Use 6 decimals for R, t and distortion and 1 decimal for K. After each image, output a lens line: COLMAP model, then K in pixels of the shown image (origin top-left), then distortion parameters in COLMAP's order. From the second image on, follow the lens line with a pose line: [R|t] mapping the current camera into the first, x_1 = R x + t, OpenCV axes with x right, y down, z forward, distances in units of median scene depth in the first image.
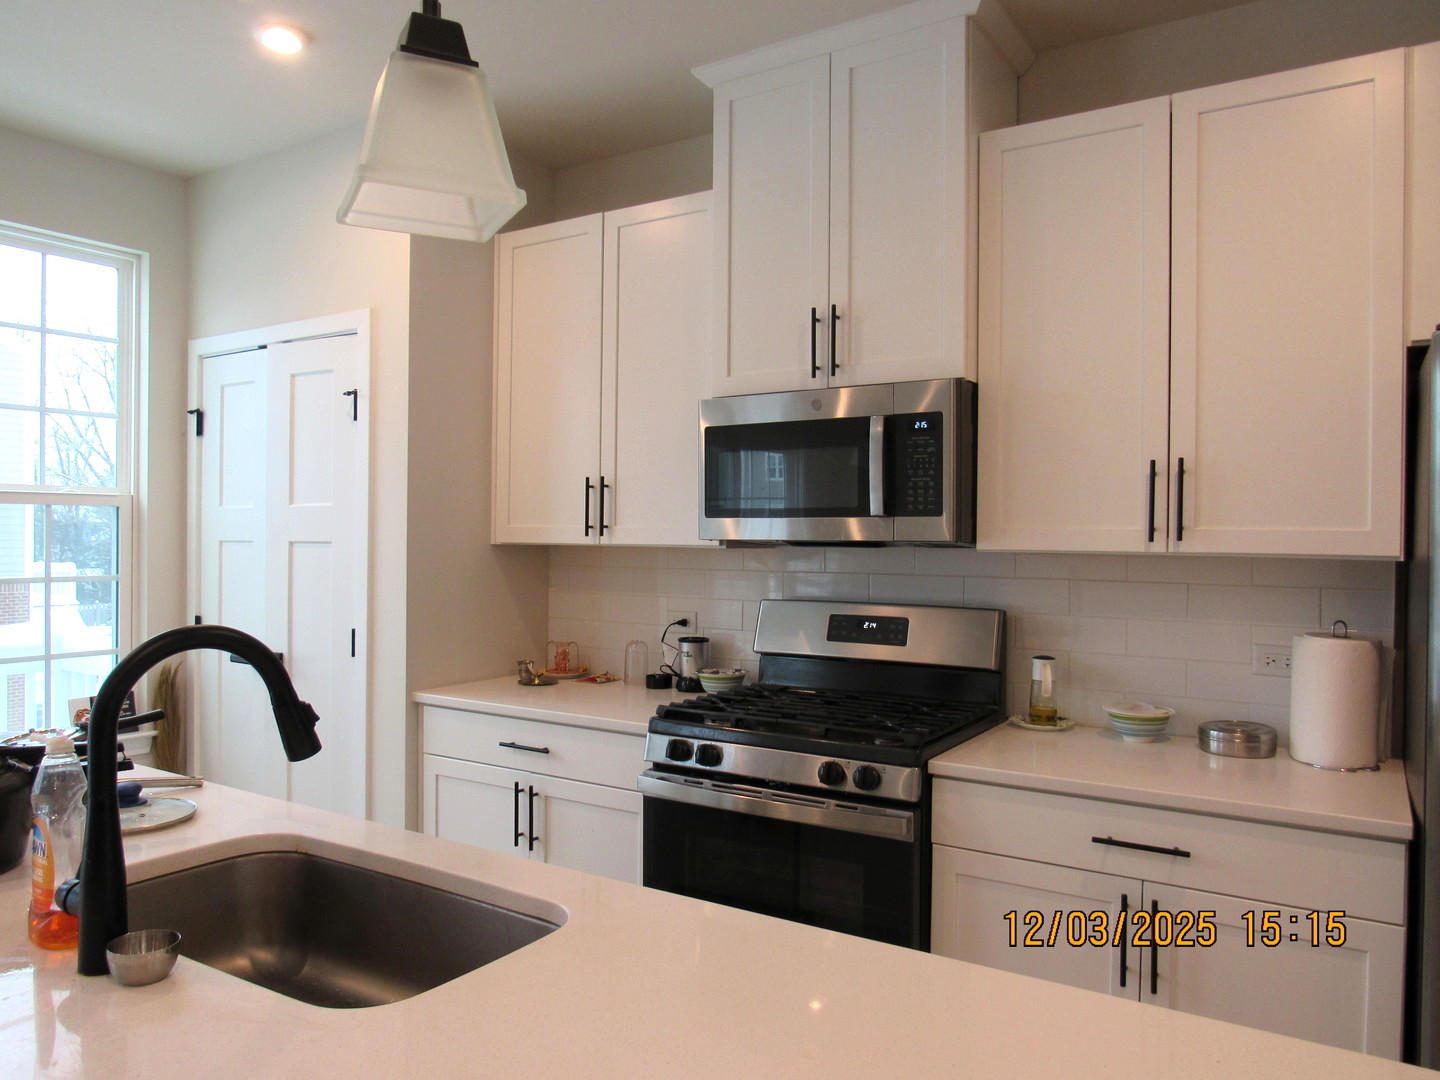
lens RADIAL K [[1034.2, 0, 719.5], [0, 1034.2, 536.0], [0, 0, 1]] dist [-0.028349, 0.009227]
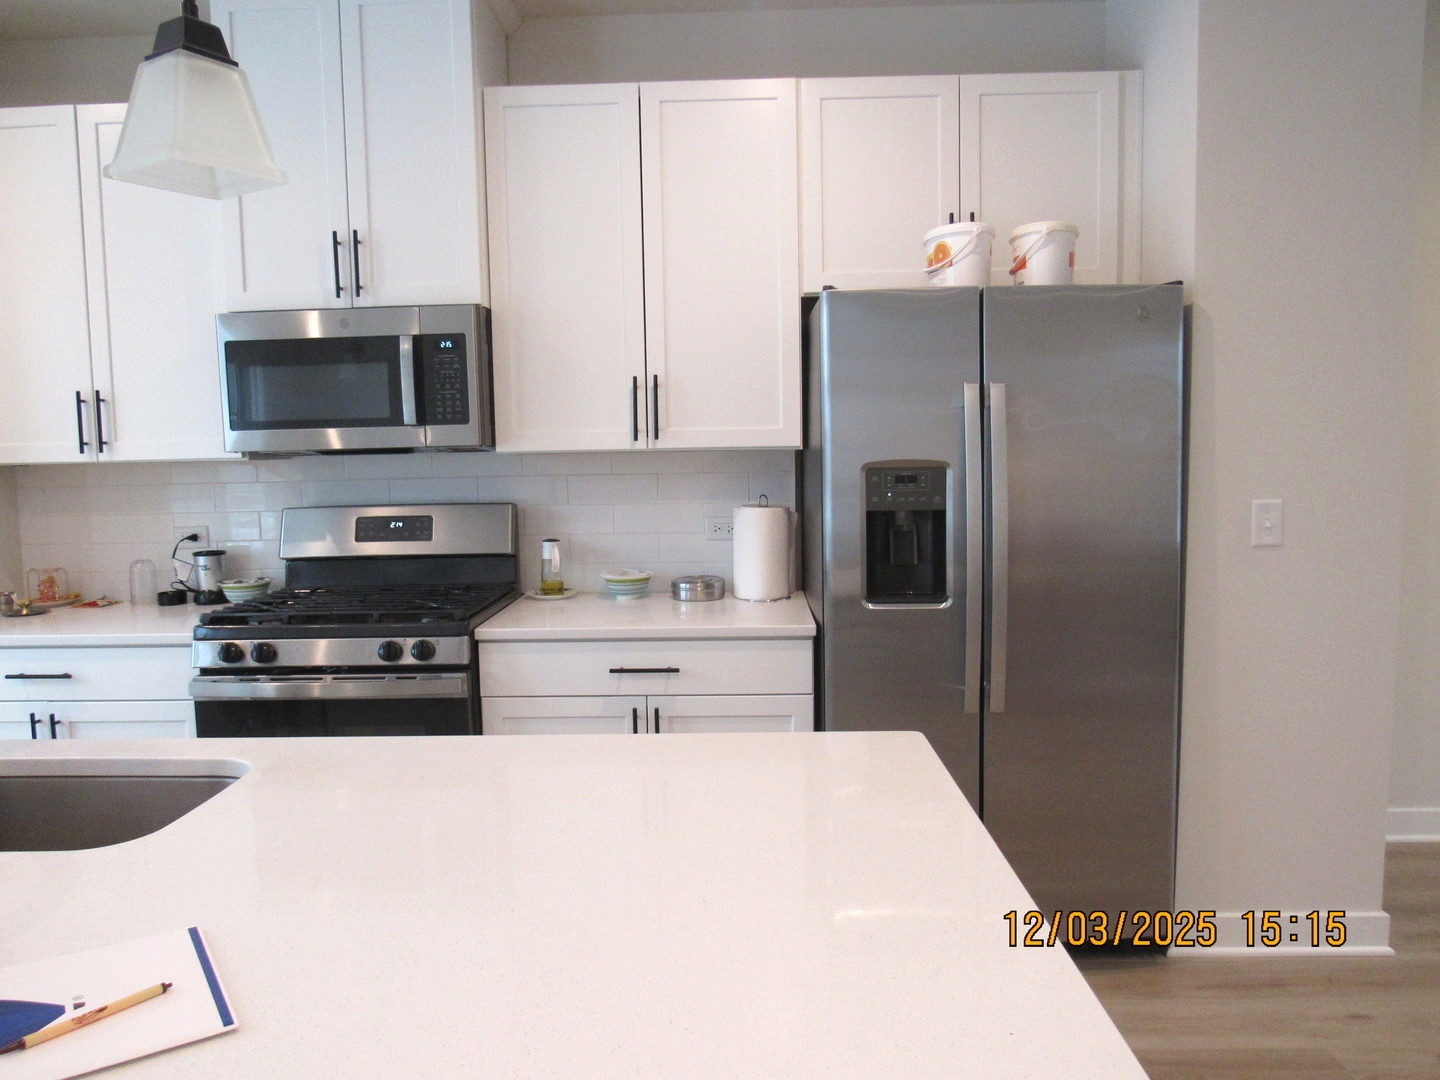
lens RADIAL K [[1034.2, 0, 719.5], [0, 1034.2, 536.0], [0, 0, 1]] dist [-0.028349, 0.009227]
pose [[0.856844, -0.071829, 0.510547, -0.139483], [0.028507, 0.995333, 0.092191, 0.007008], [-0.514787, -0.064439, 0.854893, -0.143025]]
